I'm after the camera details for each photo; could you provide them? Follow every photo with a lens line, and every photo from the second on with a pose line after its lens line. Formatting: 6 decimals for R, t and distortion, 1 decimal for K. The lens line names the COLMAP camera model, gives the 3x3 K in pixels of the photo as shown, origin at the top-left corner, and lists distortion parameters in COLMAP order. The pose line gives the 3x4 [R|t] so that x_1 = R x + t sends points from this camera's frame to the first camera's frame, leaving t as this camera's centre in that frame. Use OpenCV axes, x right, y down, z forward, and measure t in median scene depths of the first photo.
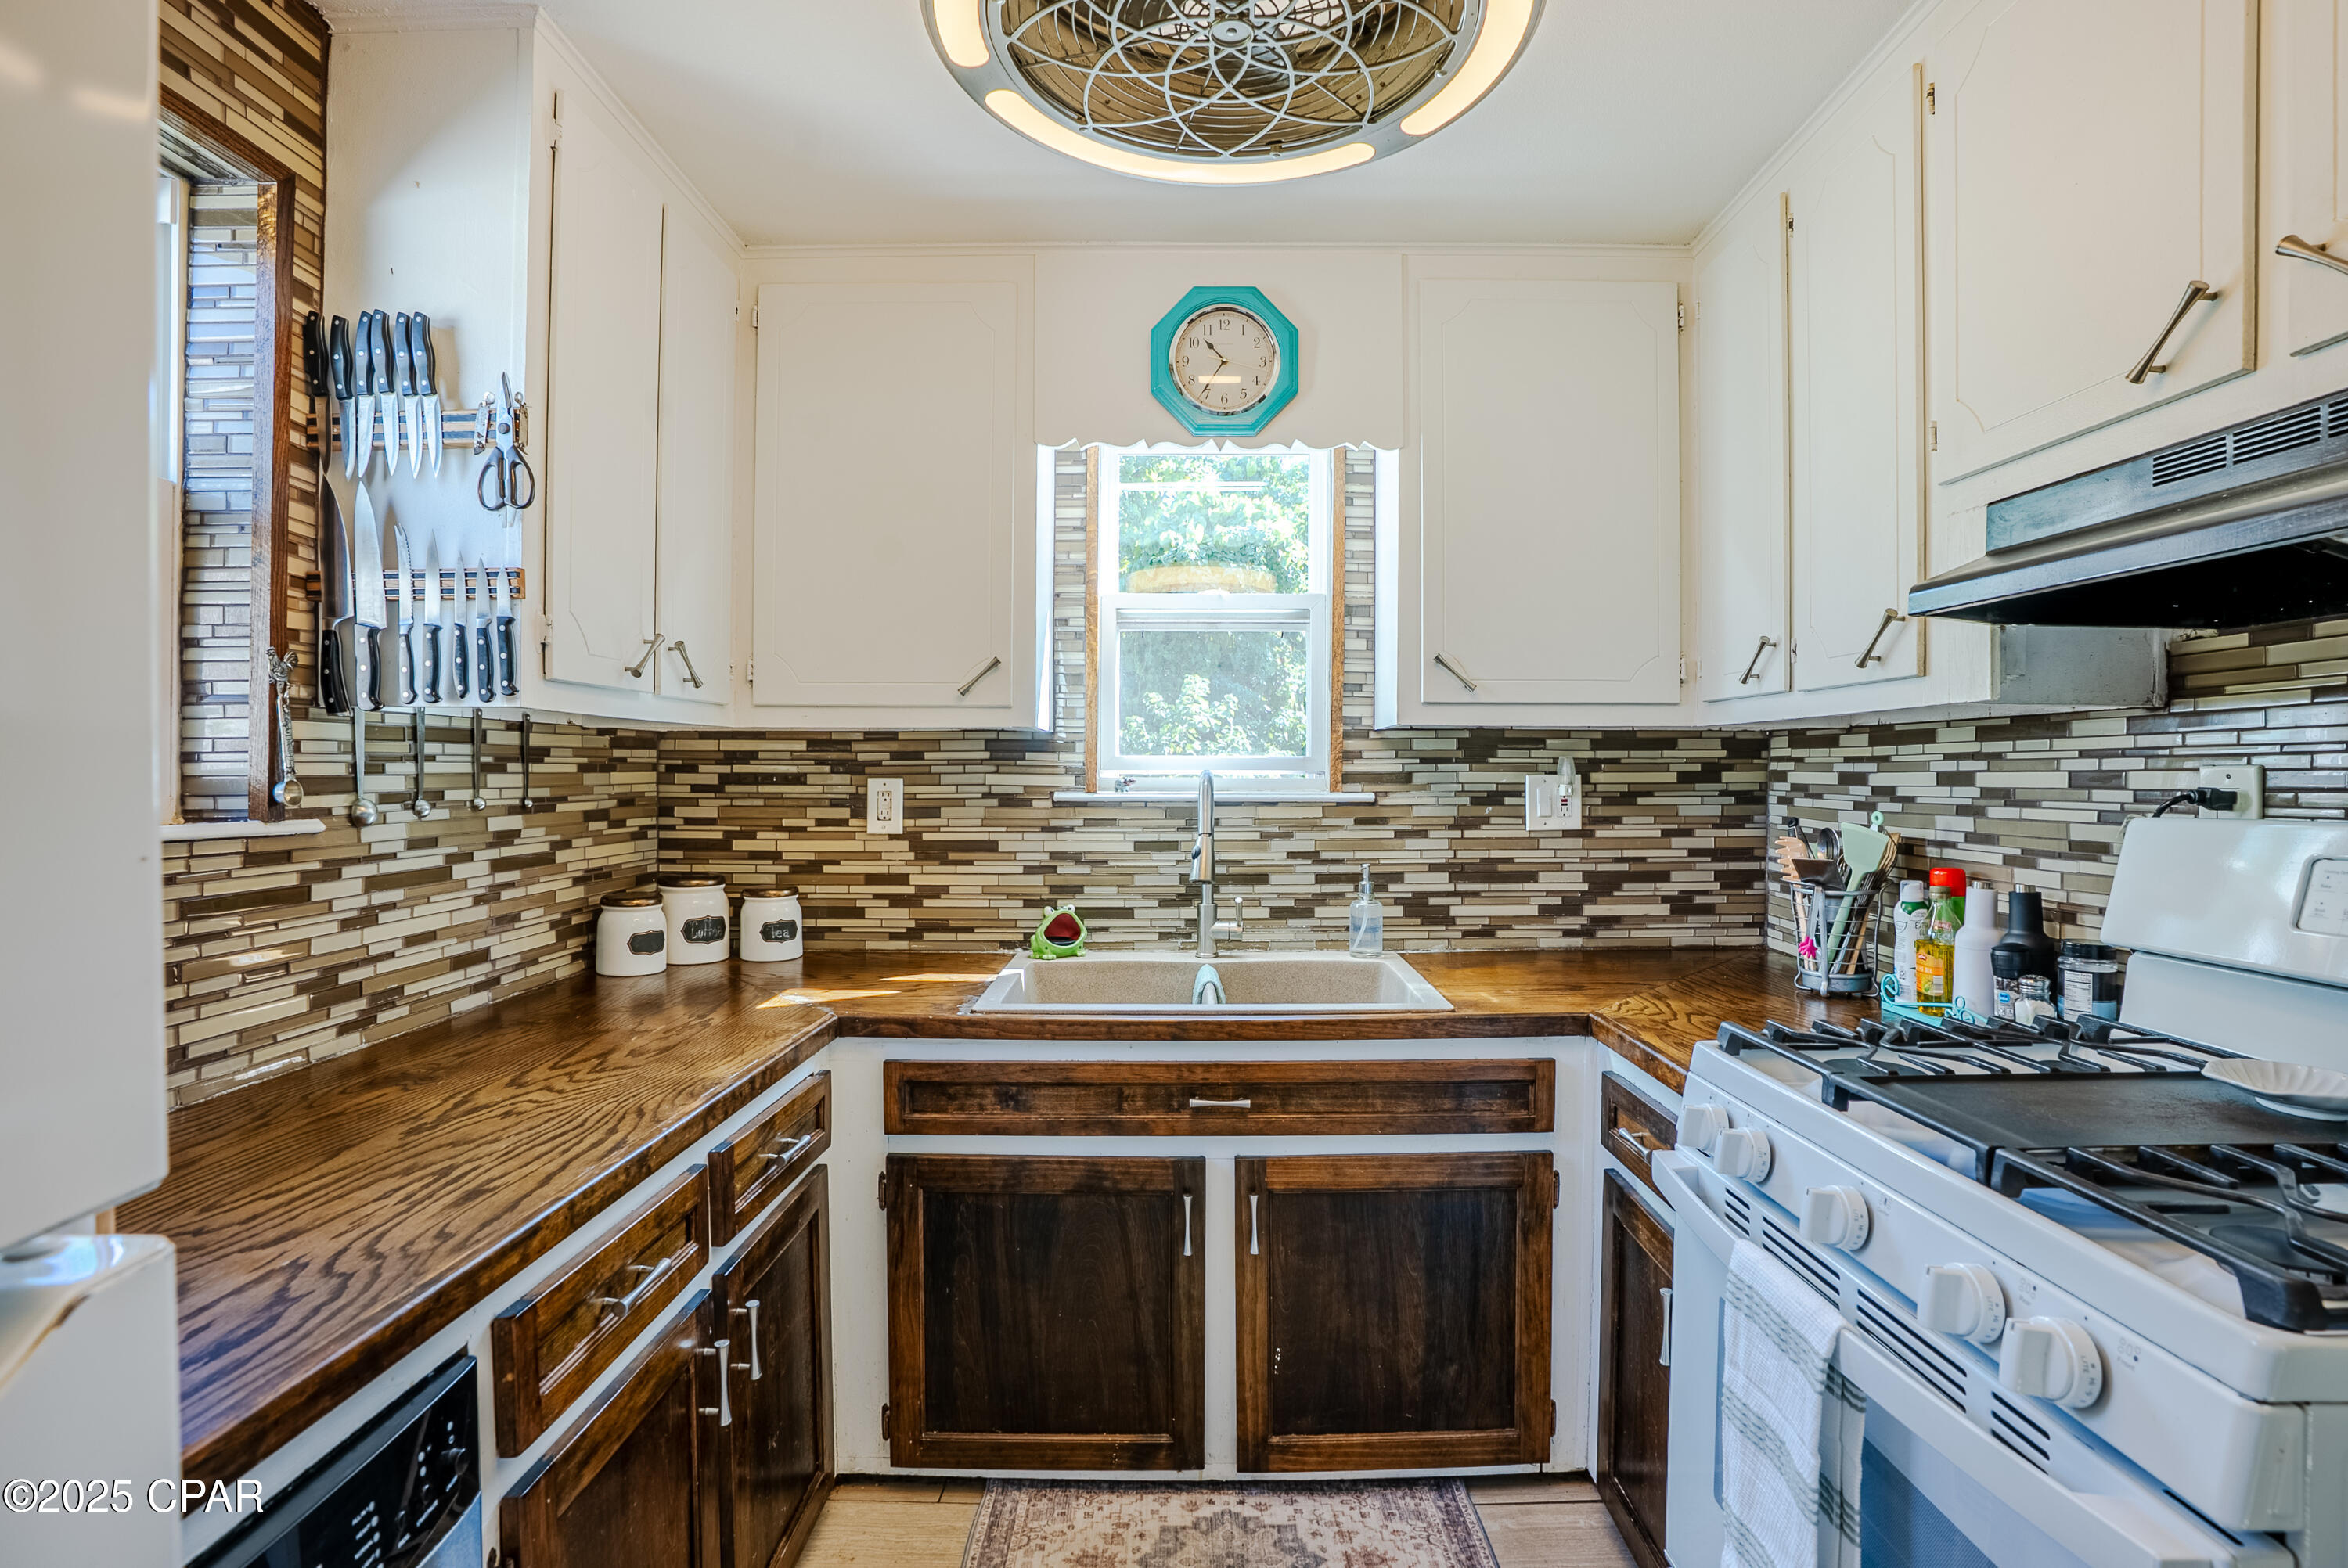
lens RADIAL K [[1113.1, 0, 1174.0], [0, 1113.1, 784.0], [0, 0, 1]] dist [-0.106843, 0.048445]
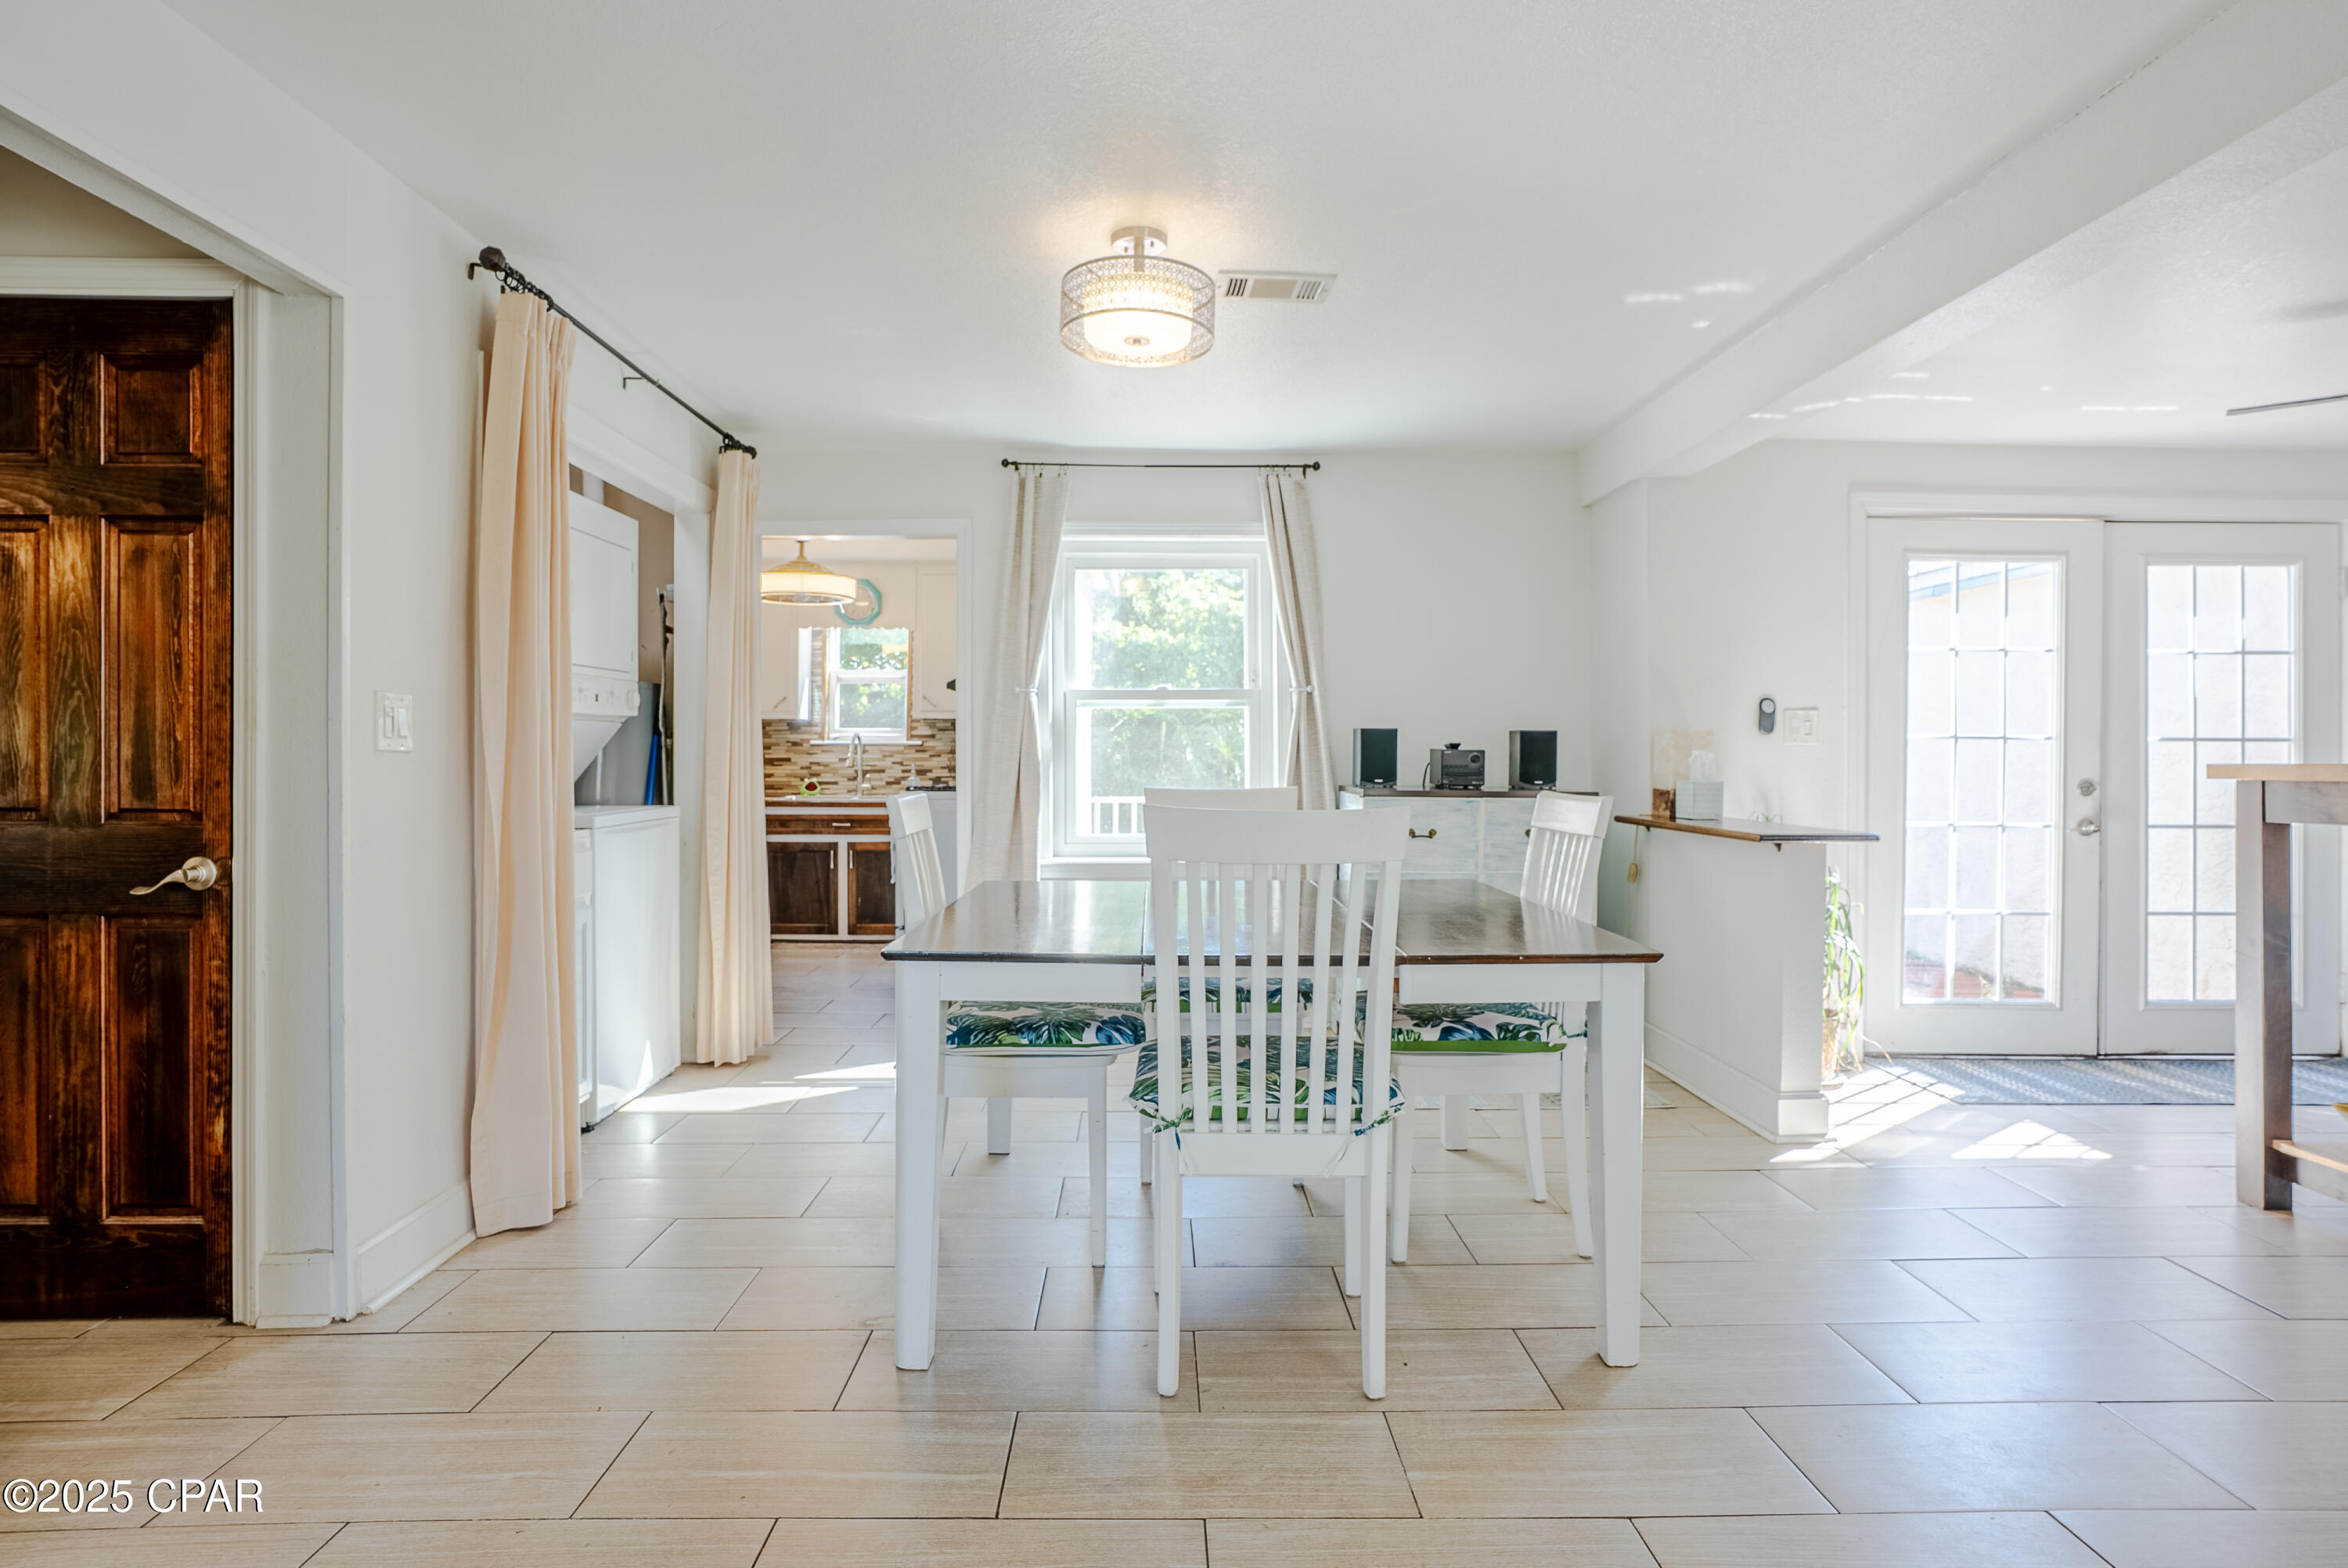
lens RADIAL K [[1310.0, 0, 1183.4], [0, 1310.0, 771.3], [0, 0, 1]] dist [-0.041133, 0.029707]
pose [[0.999454, 0.001716, 0.032996, 0.757764], [-0.001546, 0.999985, -0.005174, 0.103687], [-0.033004, 0.005120, 0.999442, -2.449536]]
